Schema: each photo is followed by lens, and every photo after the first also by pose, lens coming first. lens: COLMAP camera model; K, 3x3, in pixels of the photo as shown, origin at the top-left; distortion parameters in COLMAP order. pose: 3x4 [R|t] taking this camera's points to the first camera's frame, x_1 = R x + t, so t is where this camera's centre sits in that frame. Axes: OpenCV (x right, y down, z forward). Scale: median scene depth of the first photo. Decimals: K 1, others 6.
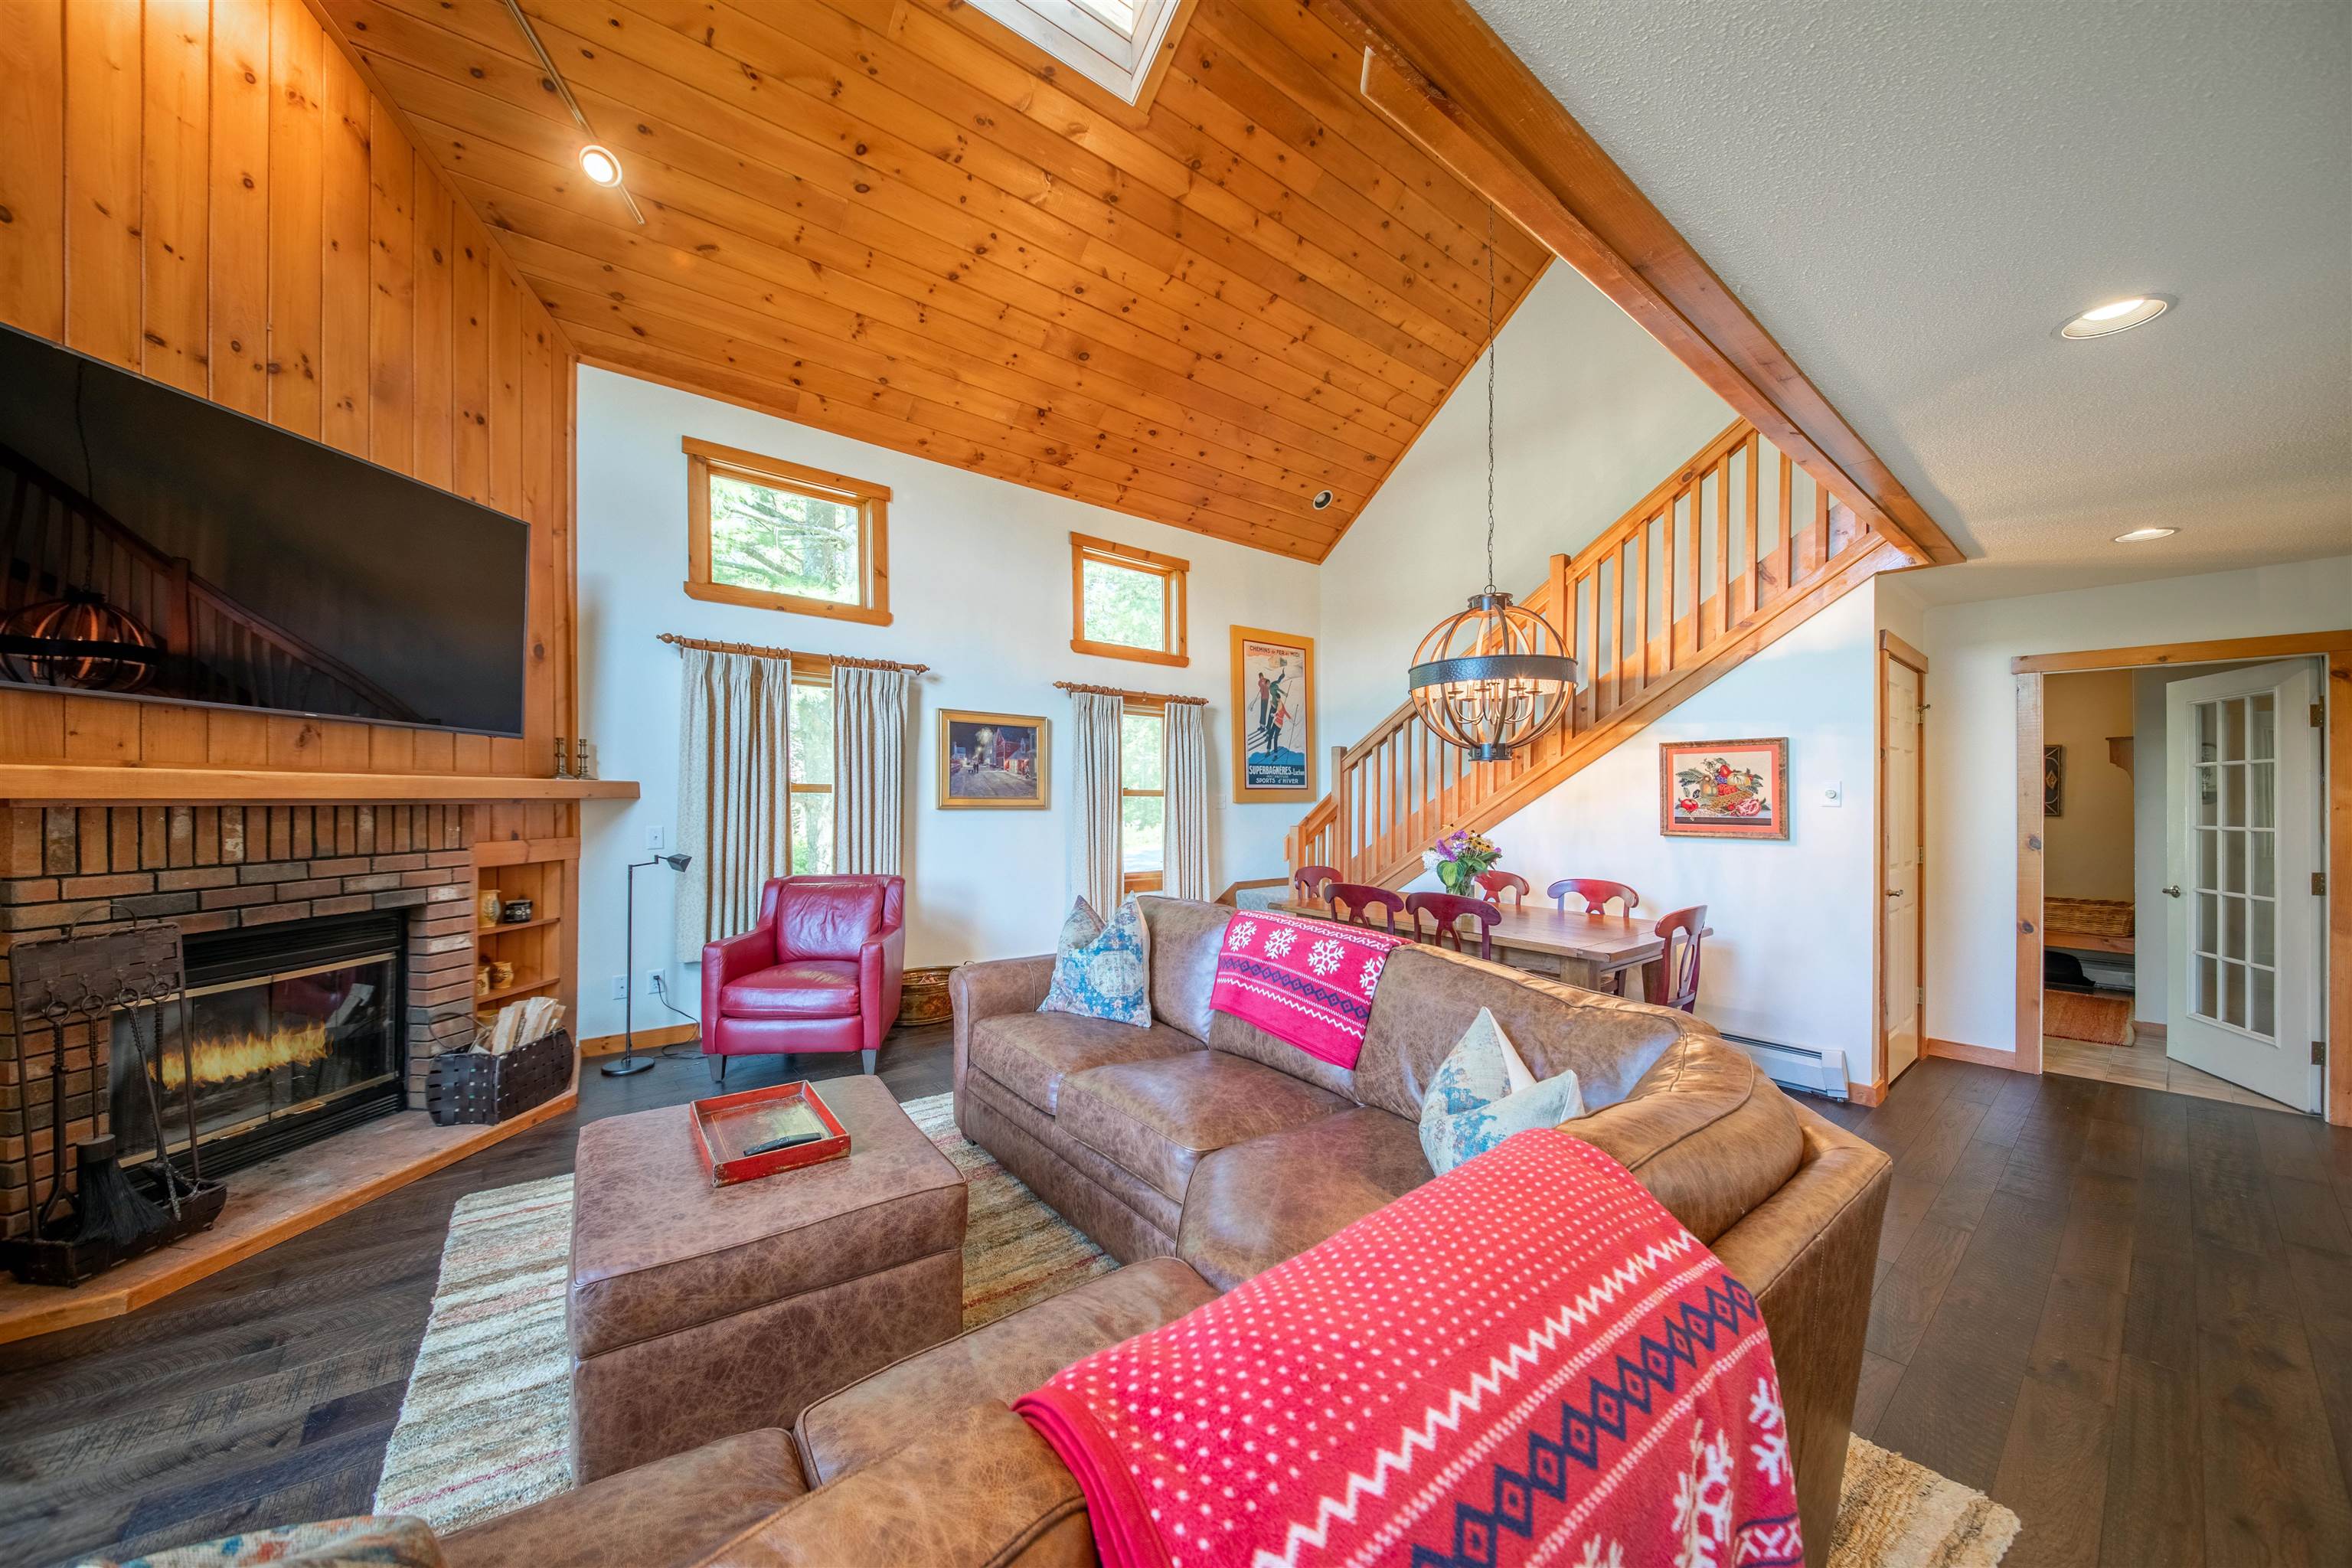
lens RADIAL K [[834.6, 0, 1169.8], [0, 834.6, 806.3], [0, 0, 1]] dist [-0.007001, -0.002696]
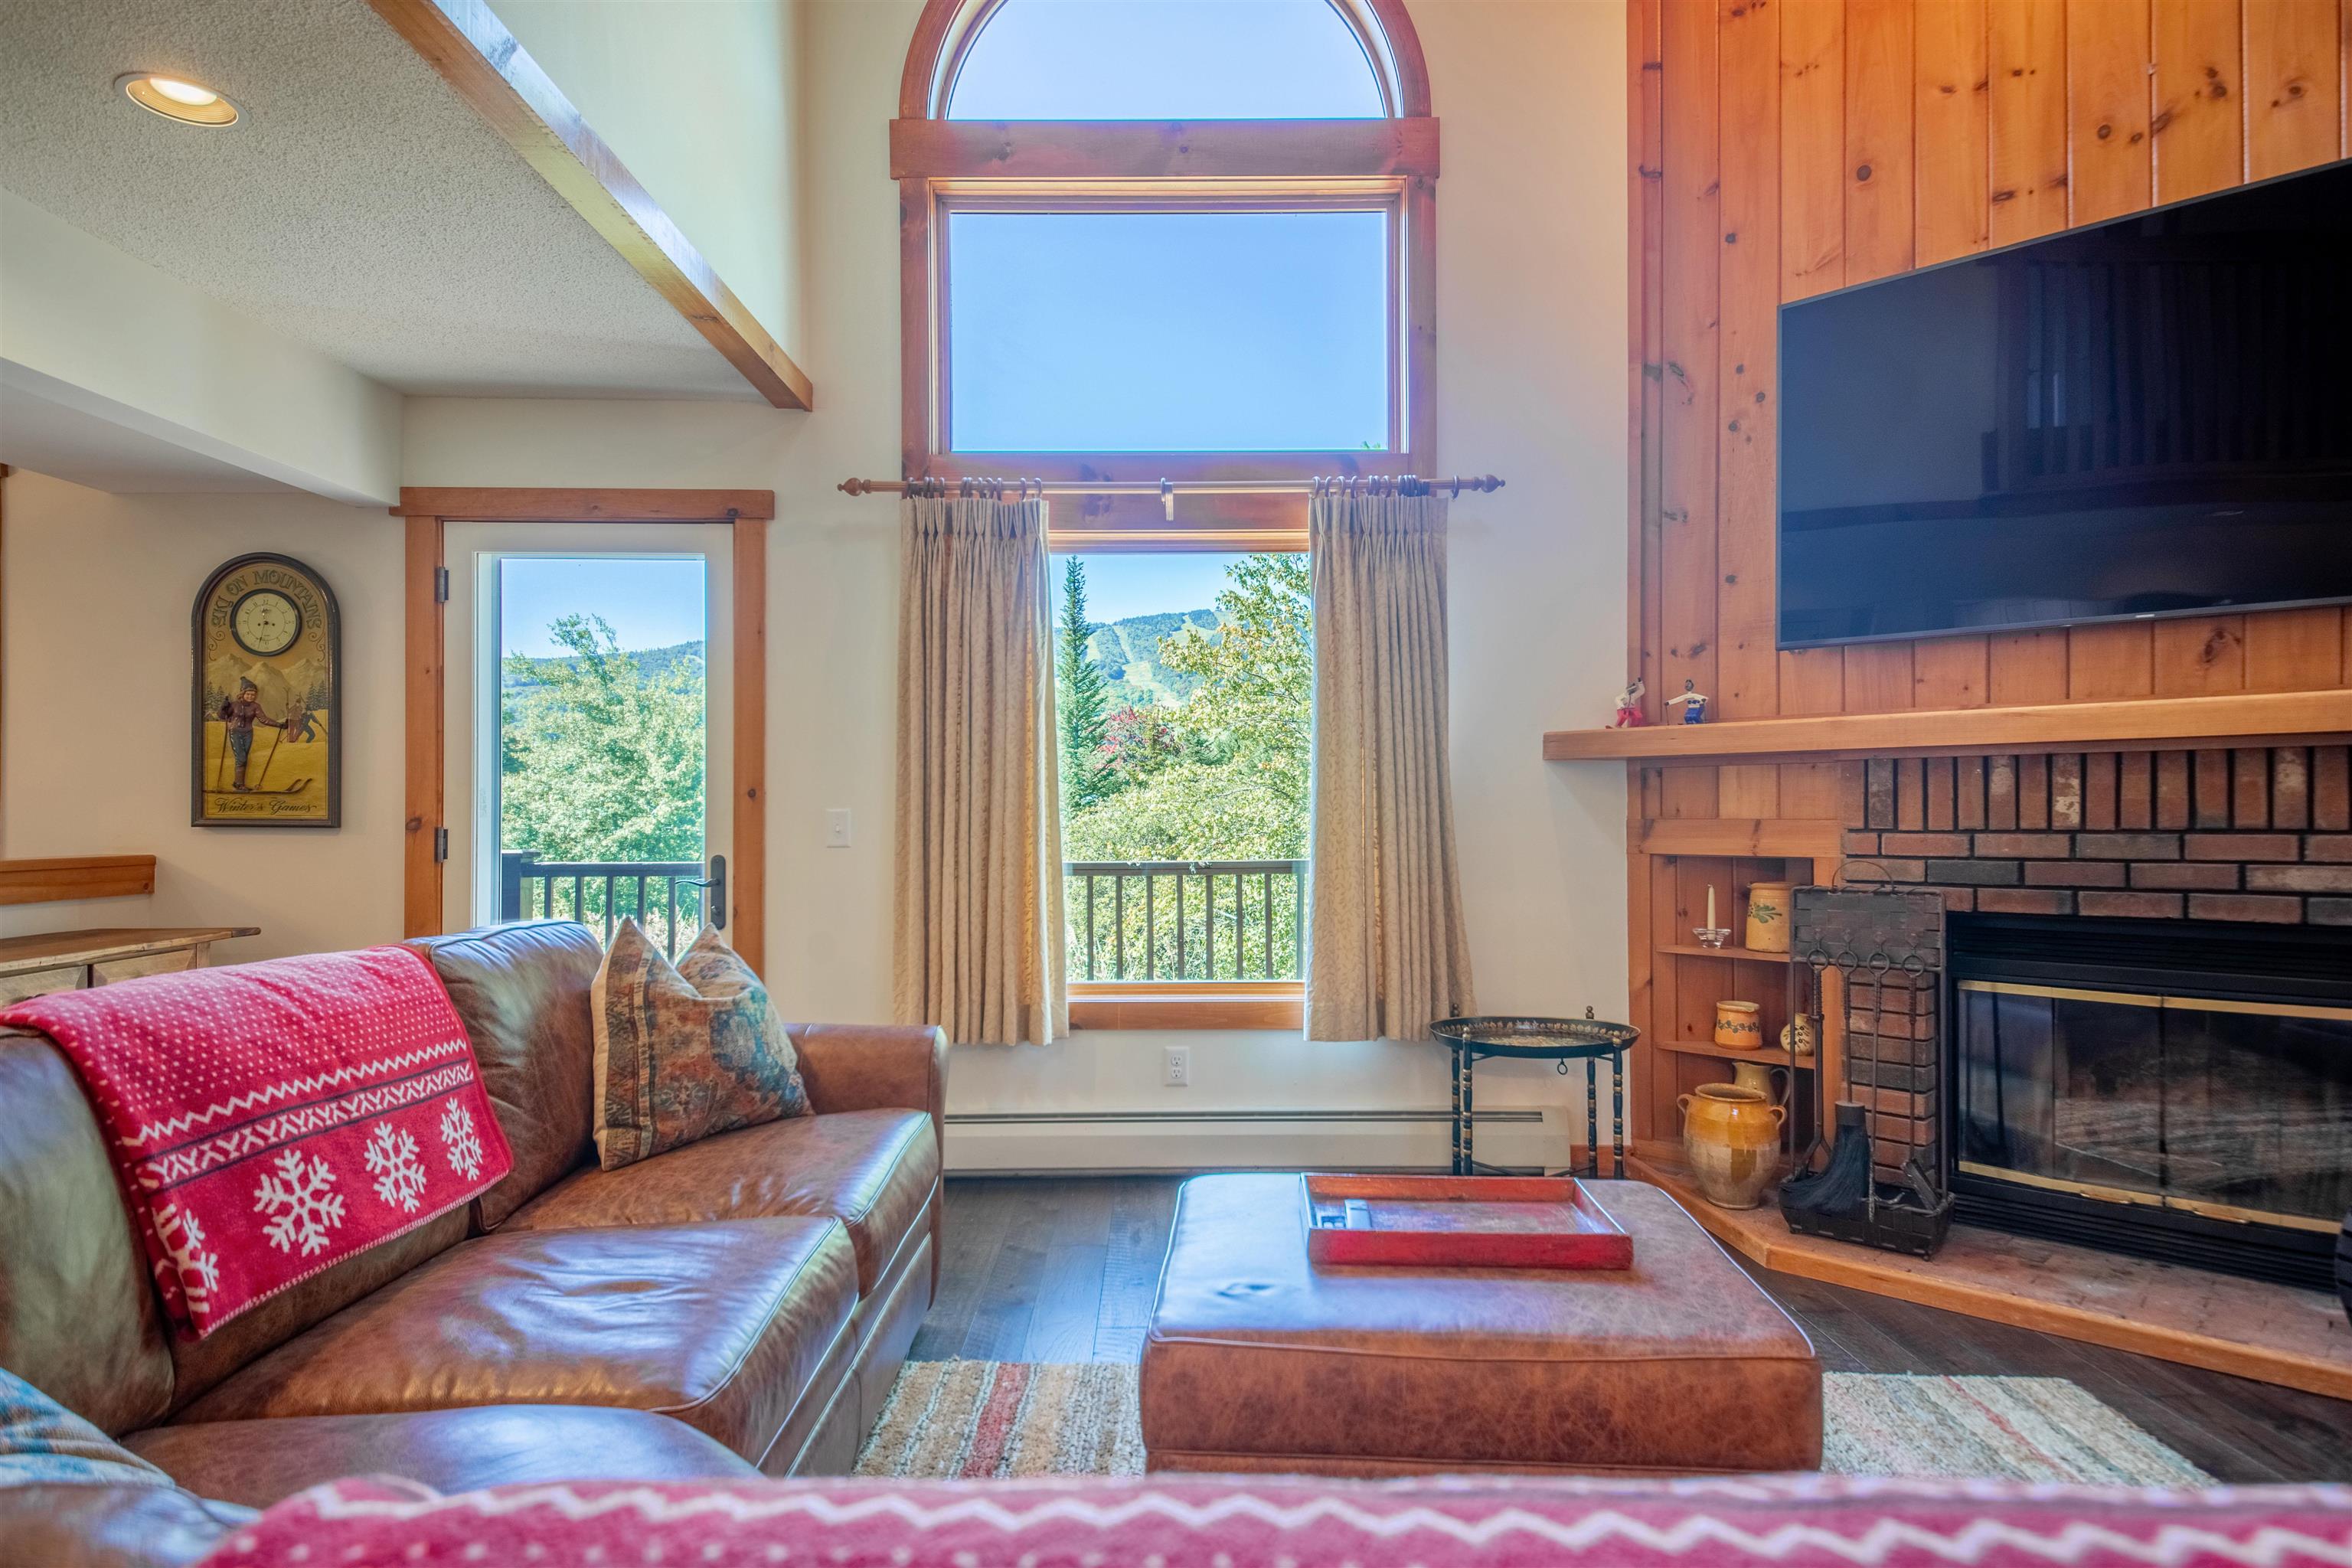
lens RADIAL K [[1285.5, 0, 1186.9], [0, 1285.5, 790.5], [0, 0, 1]] dist [0.025686, -0.009138]
pose [[-0.628357, -0.016317, -0.777754, 0.181572], [-0.006344, 0.999854, -0.015852, 0.034711], [0.777899, -0.005027, -0.628369, 0.673976]]
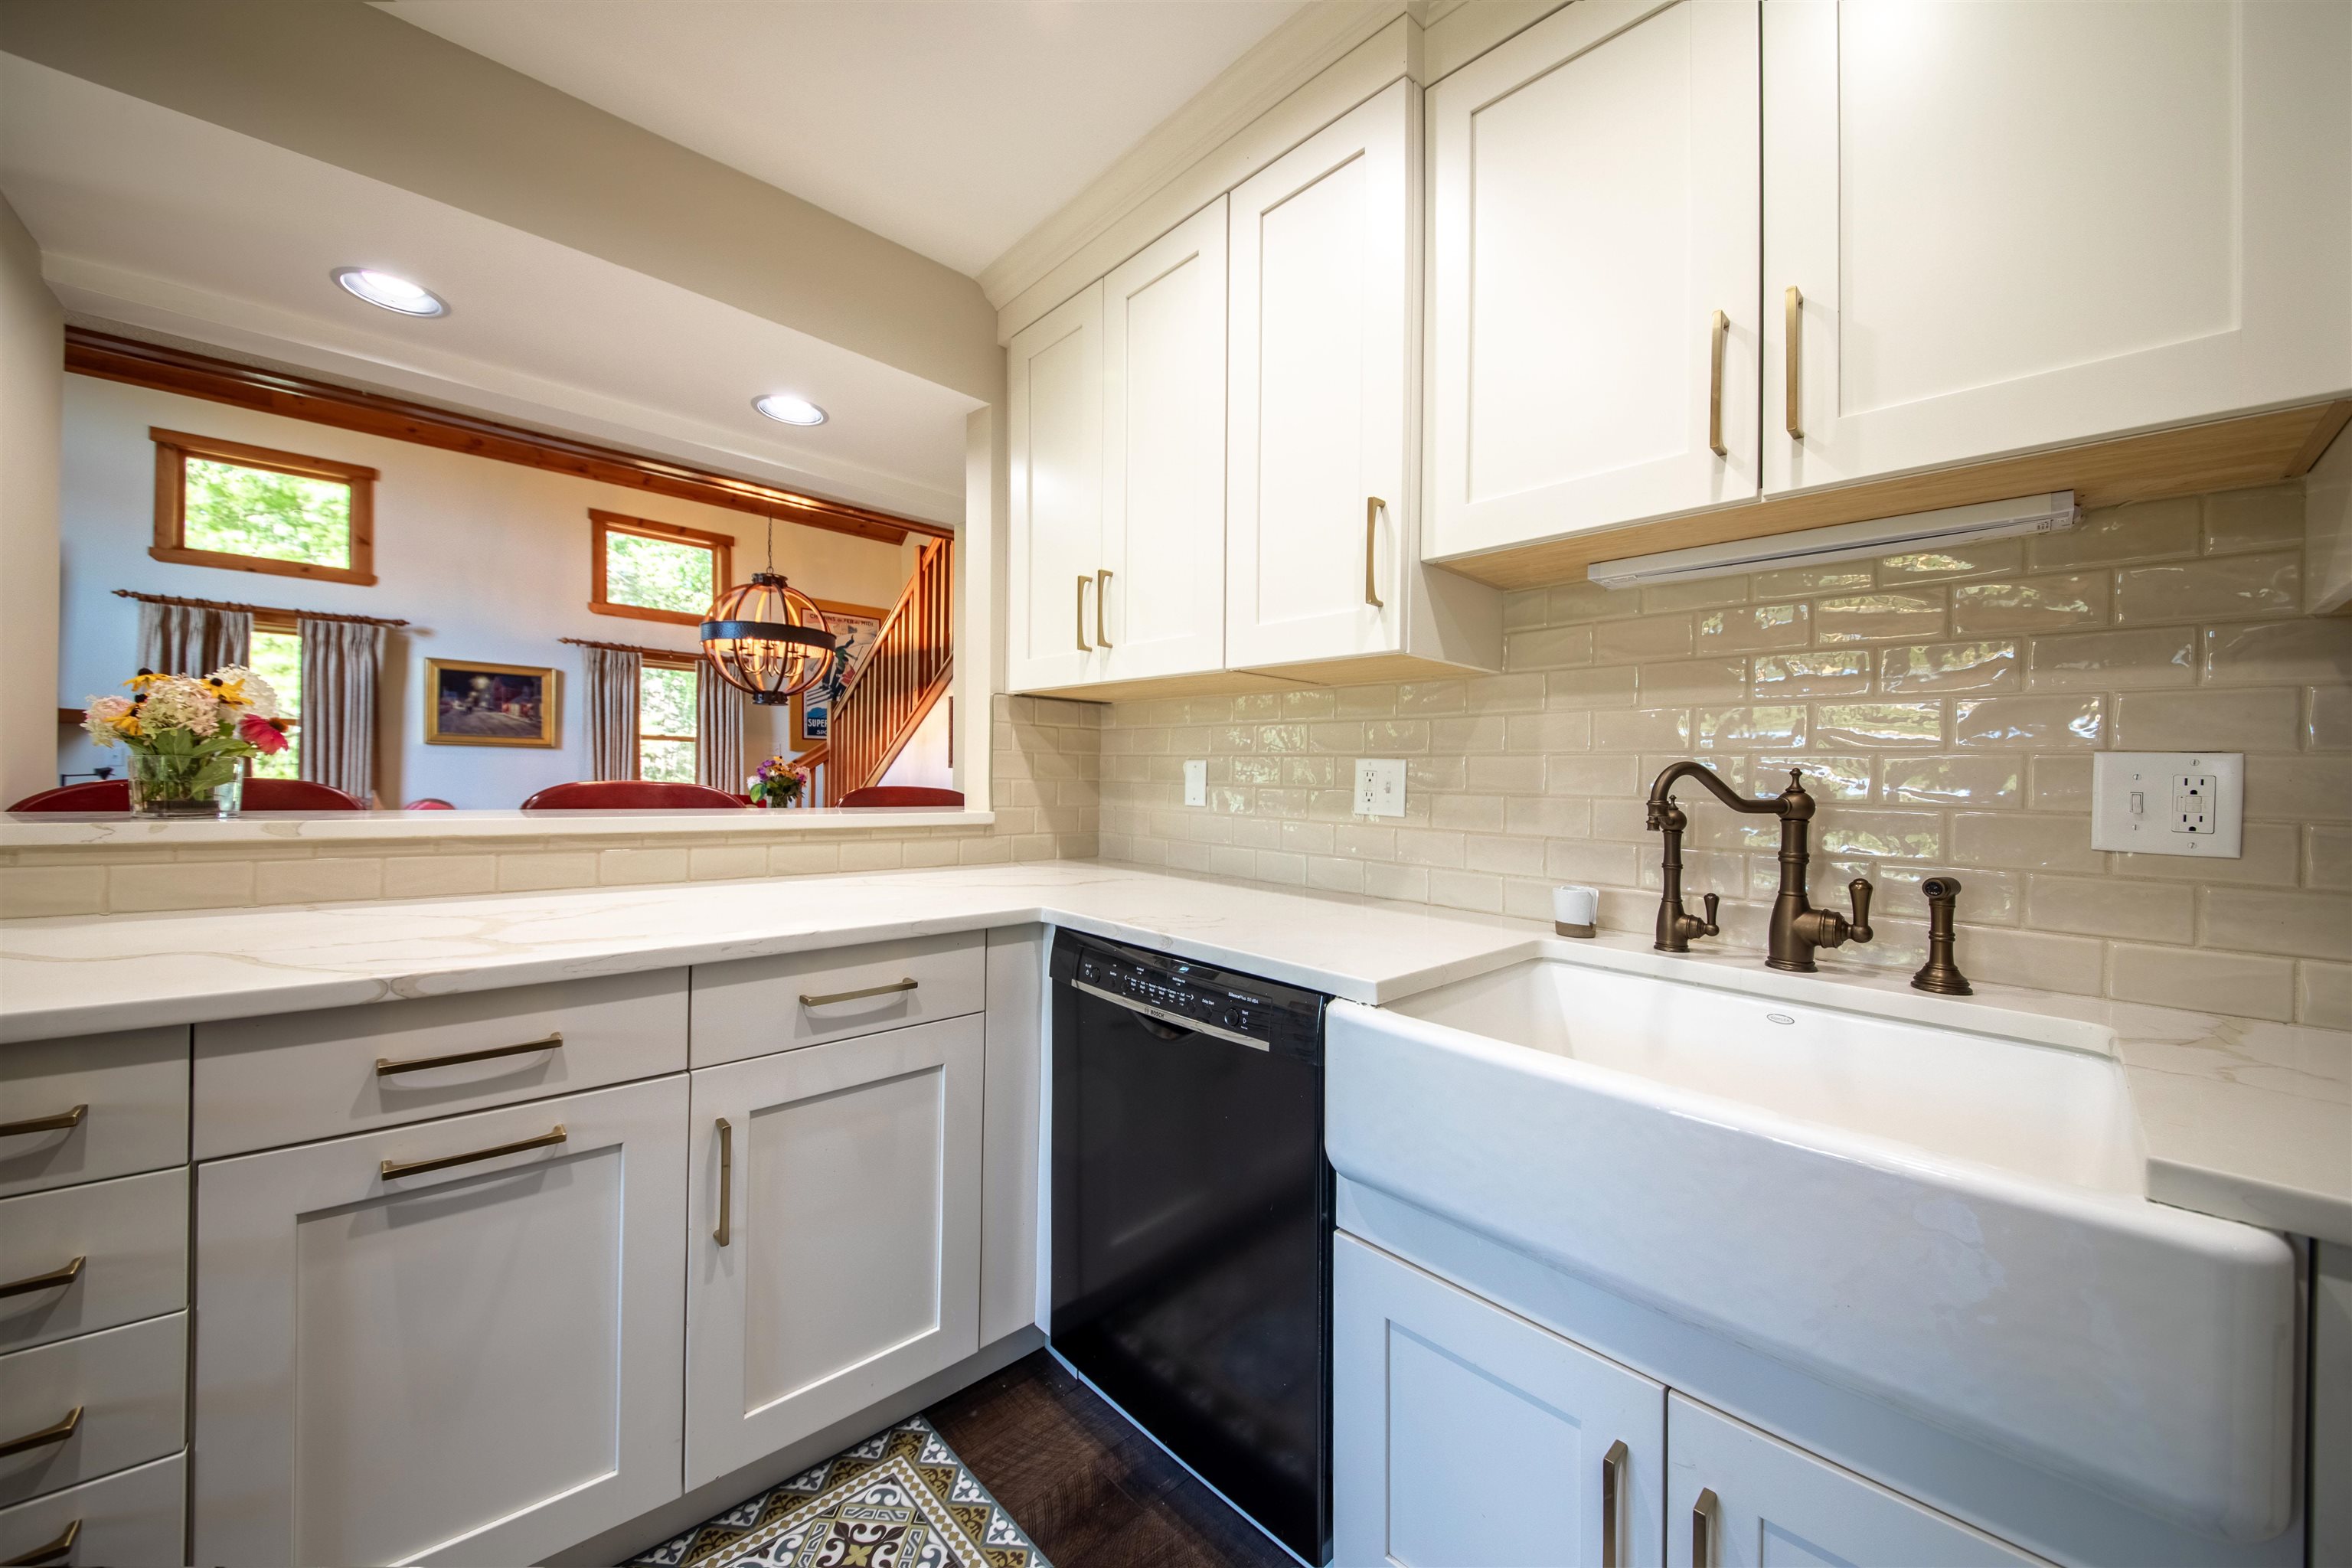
lens RADIAL K [[870.3, 0, 1230.7], [0, 870.3, 807.3], [0, 0, 1]] dist [-0.025935, -0.001210]
pose [[0.993751, 0.015623, 0.110517, 0.862570], [-0.018304, 0.999561, 0.023289, 0.053882], [-0.110105, -0.025167, 0.993601, -0.383685]]
